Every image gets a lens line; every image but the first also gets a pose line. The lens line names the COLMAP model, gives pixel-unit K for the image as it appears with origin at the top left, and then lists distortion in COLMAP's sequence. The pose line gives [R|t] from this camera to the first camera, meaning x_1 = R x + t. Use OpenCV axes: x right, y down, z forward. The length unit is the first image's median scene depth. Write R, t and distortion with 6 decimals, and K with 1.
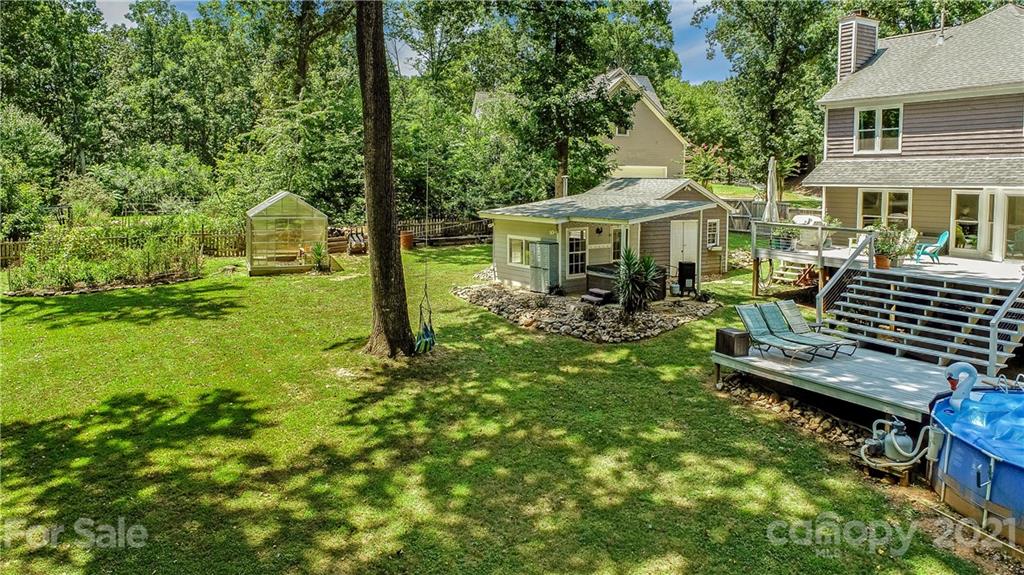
lens RADIAL K [[737.1, 0, 512.2], [0, 737.1, 233.0], [0, 0, 1]] dist [-0.001491, 0.001338]
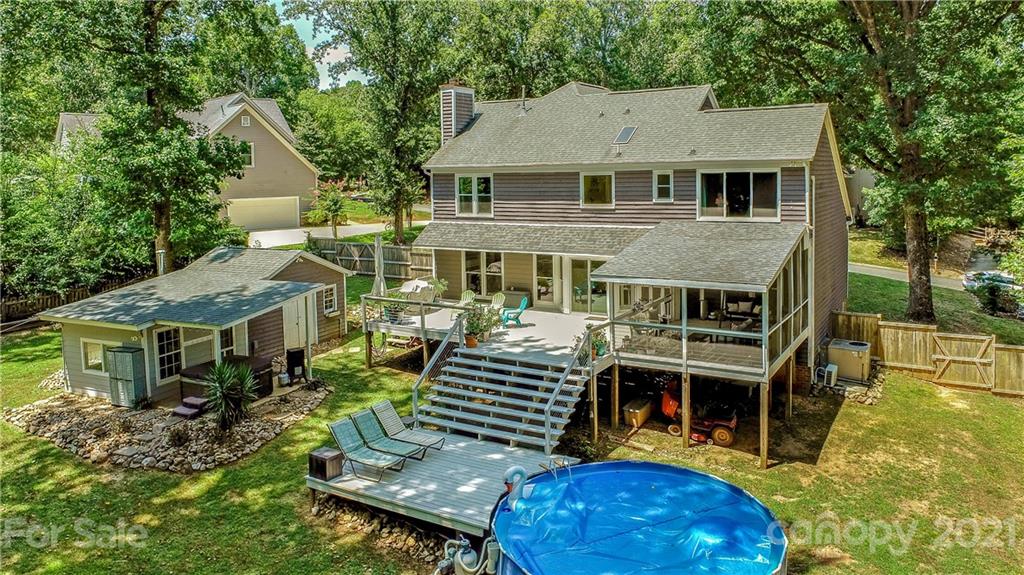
lens RADIAL K [[724.3, 0, 549.3], [0, 724.3, 242.6], [0, 0, 1]] dist [-0.004108, 0.001161]
pose [[0.868419, -0.054834, 0.492790, 0.057817], [0.047101, 0.998495, 0.028101, -0.104295], [-0.493589, -0.001192, 0.869695, -0.006658]]
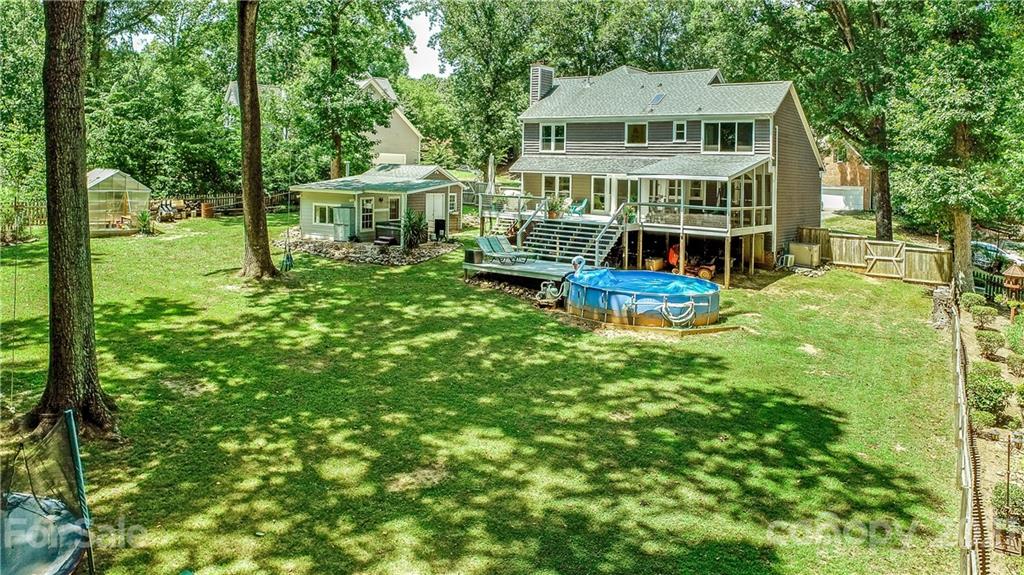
lens RADIAL K [[684.4, 0, 595.3], [0, 684.4, 188.5], [0, 0, 1]] dist [-0.001317, -0.000156]
pose [[0.877798, 0.005309, 0.479001, -0.155170], [0.012543, 0.999341, -0.034063, 0.025499], [-0.478866, 0.035909, 0.877153, -0.395563]]
